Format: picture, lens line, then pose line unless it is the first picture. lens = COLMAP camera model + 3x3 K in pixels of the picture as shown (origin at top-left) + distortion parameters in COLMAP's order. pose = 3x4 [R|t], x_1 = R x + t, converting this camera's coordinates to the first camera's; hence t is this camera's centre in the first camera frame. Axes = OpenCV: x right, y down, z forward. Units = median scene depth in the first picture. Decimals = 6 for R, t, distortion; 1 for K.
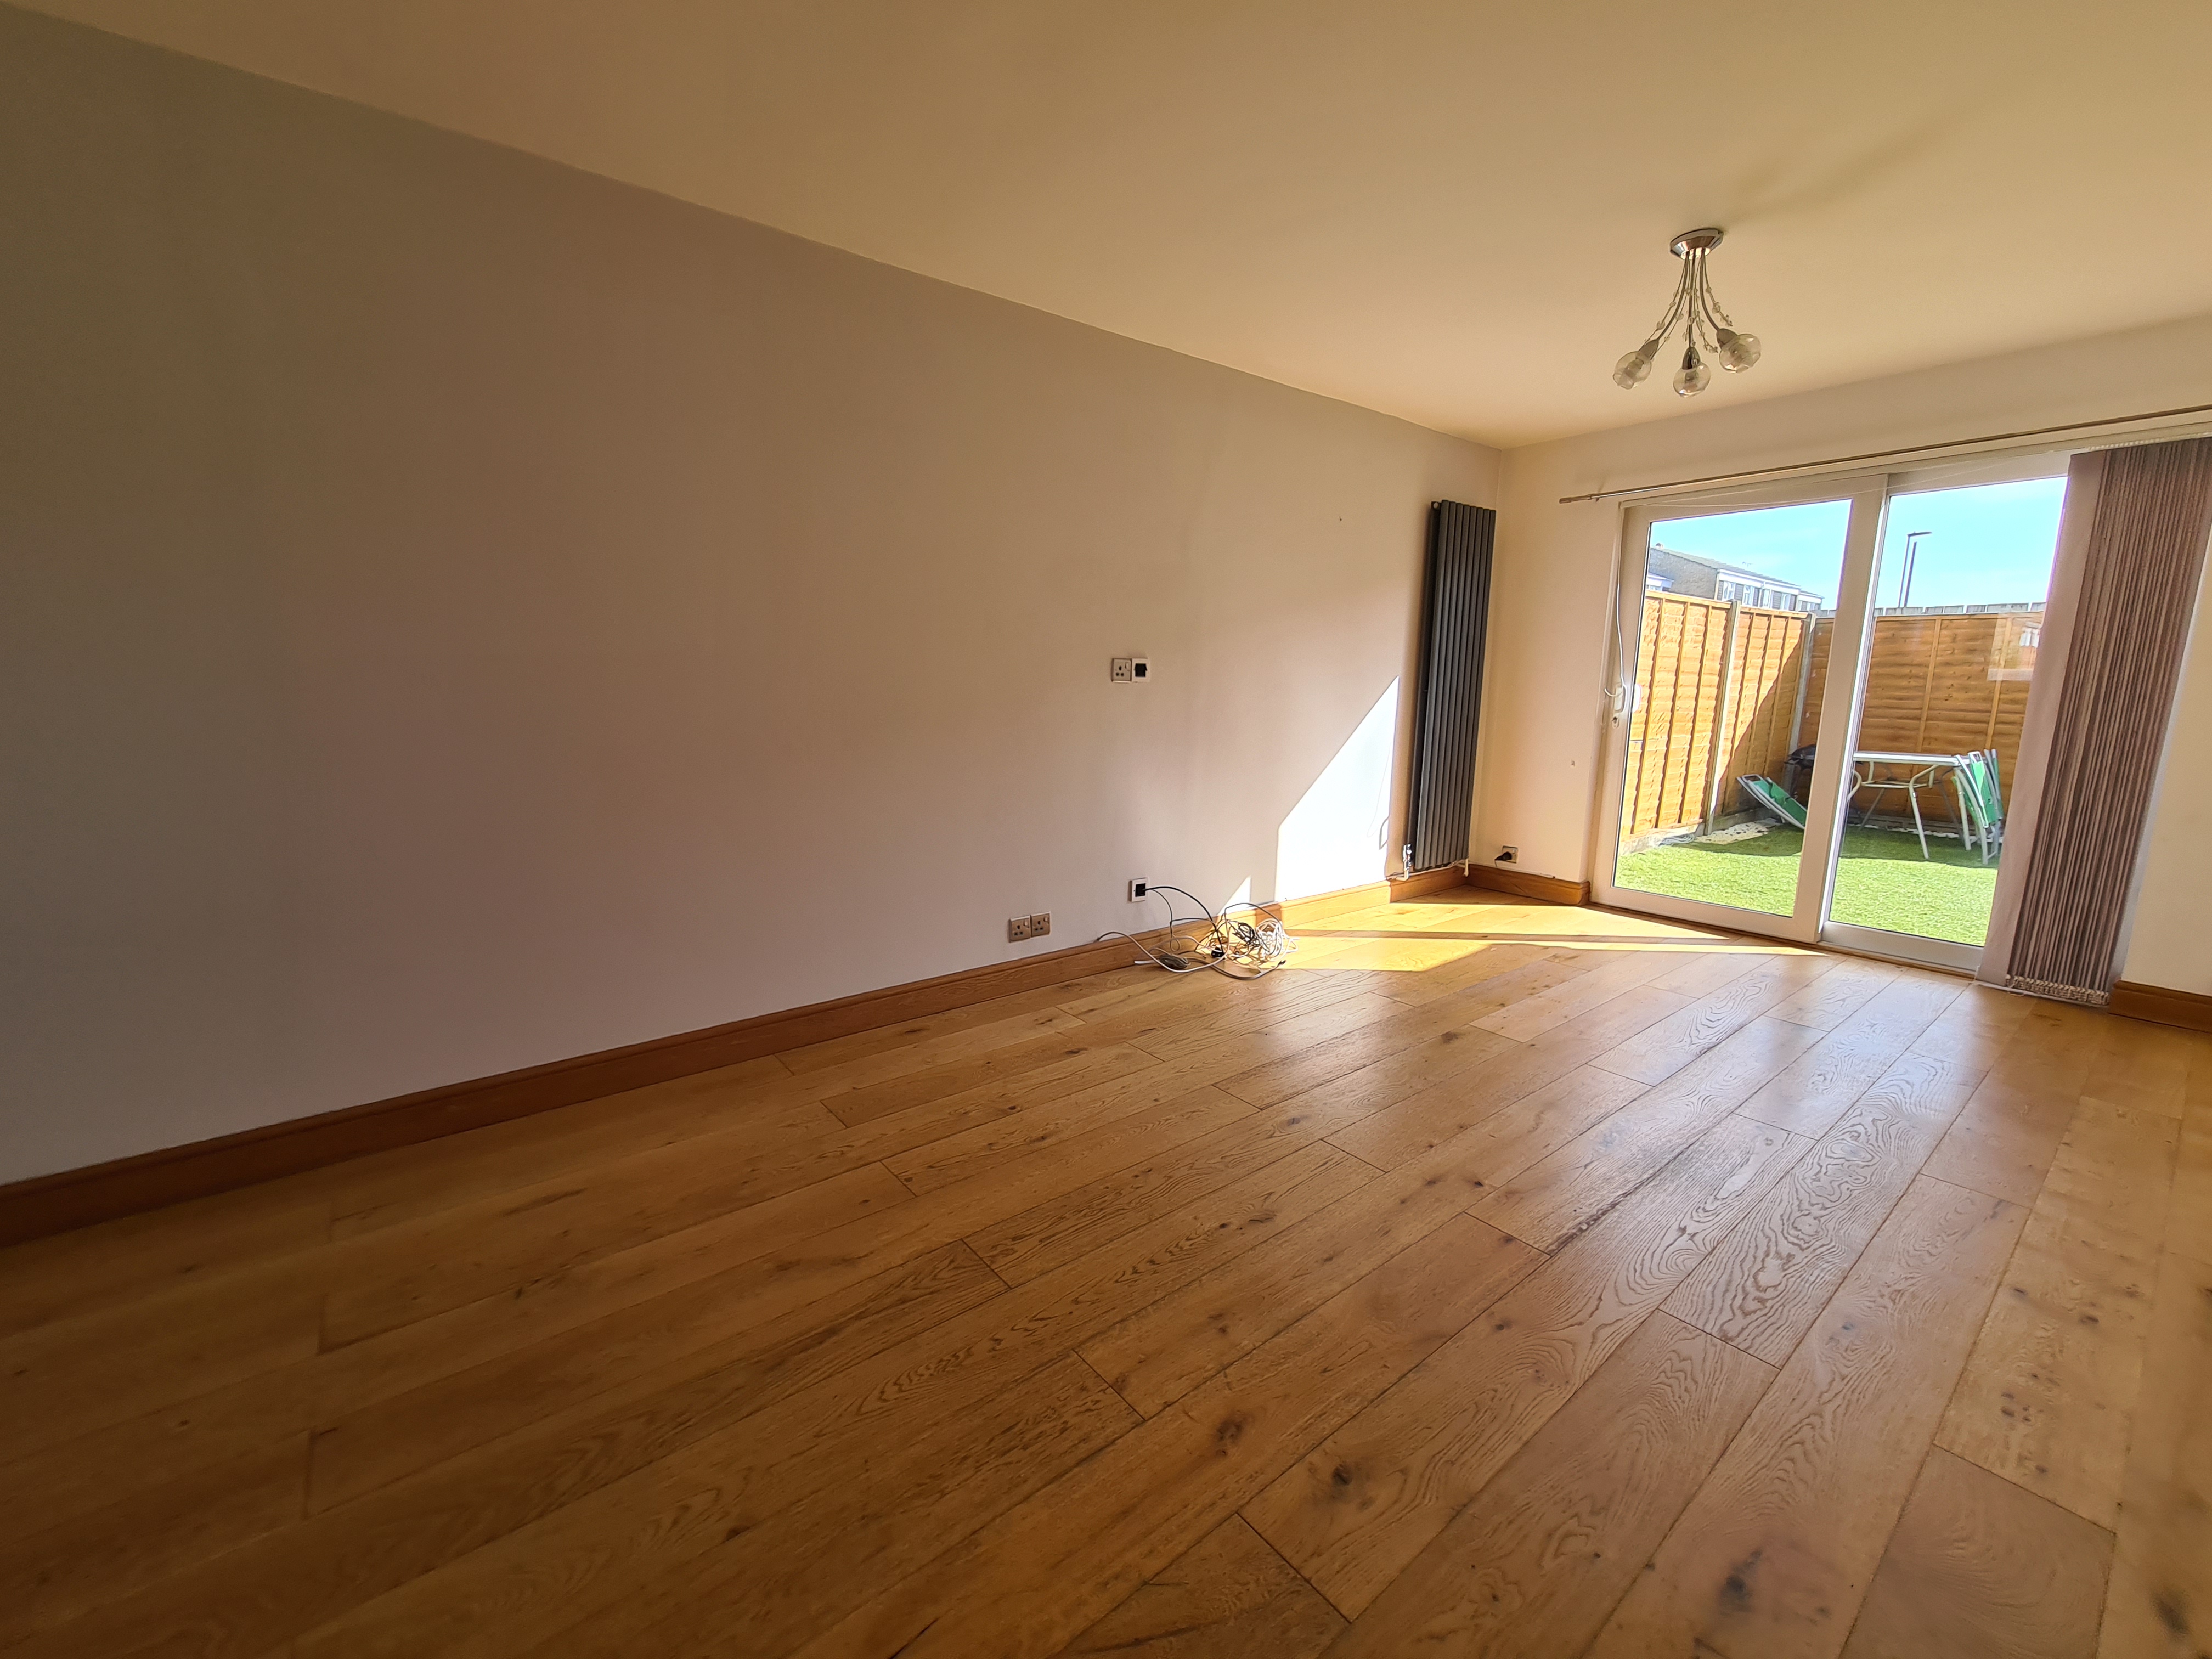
lens RADIAL K [[903.2, 0, 1103.8], [0, 903.2, 831.8], [0, 0, 1]] dist [-0.001439, -0.000456]
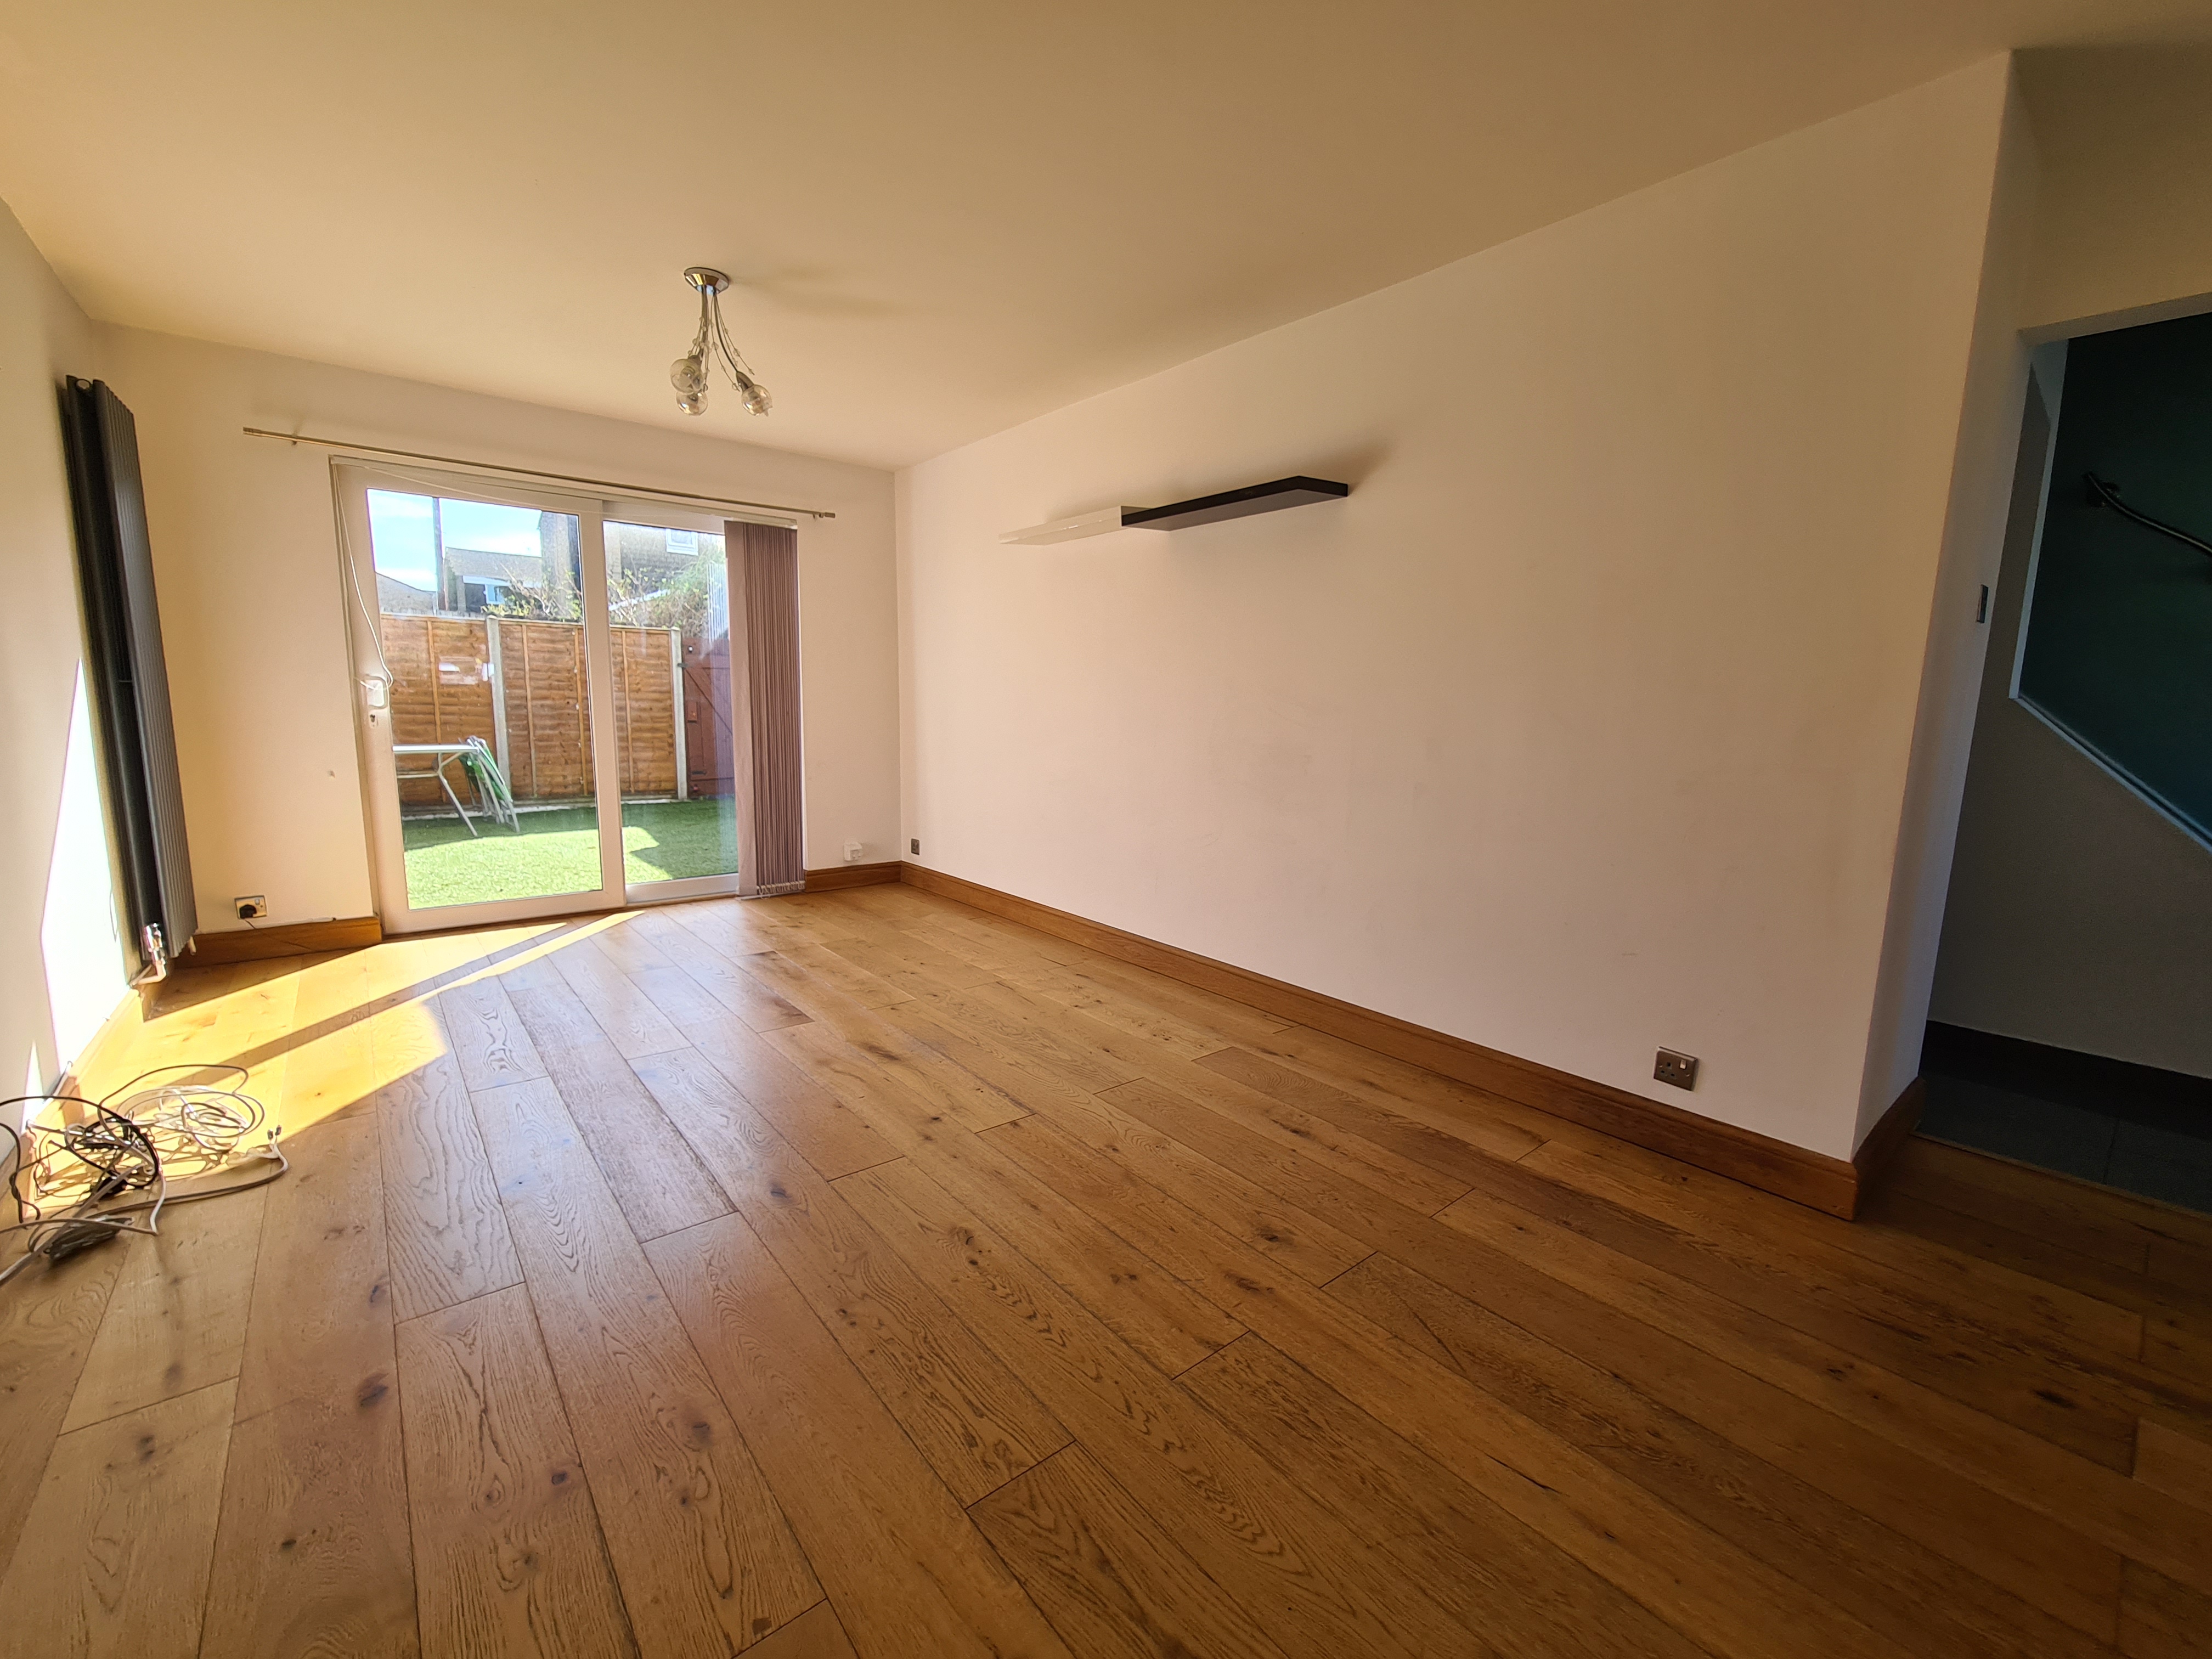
lens RADIAL K [[903.2, 0, 1107.9], [0, 903.2, 826.8], [0, 0, 1]] dist [-0.001439, -0.000456]
pose [[-0.022152, -0.149231, 0.988554, -0.427606], [0.148956, 0.977268, 0.150865, -0.070216], [-0.988596, 0.150593, 0.000581, 0.475381]]
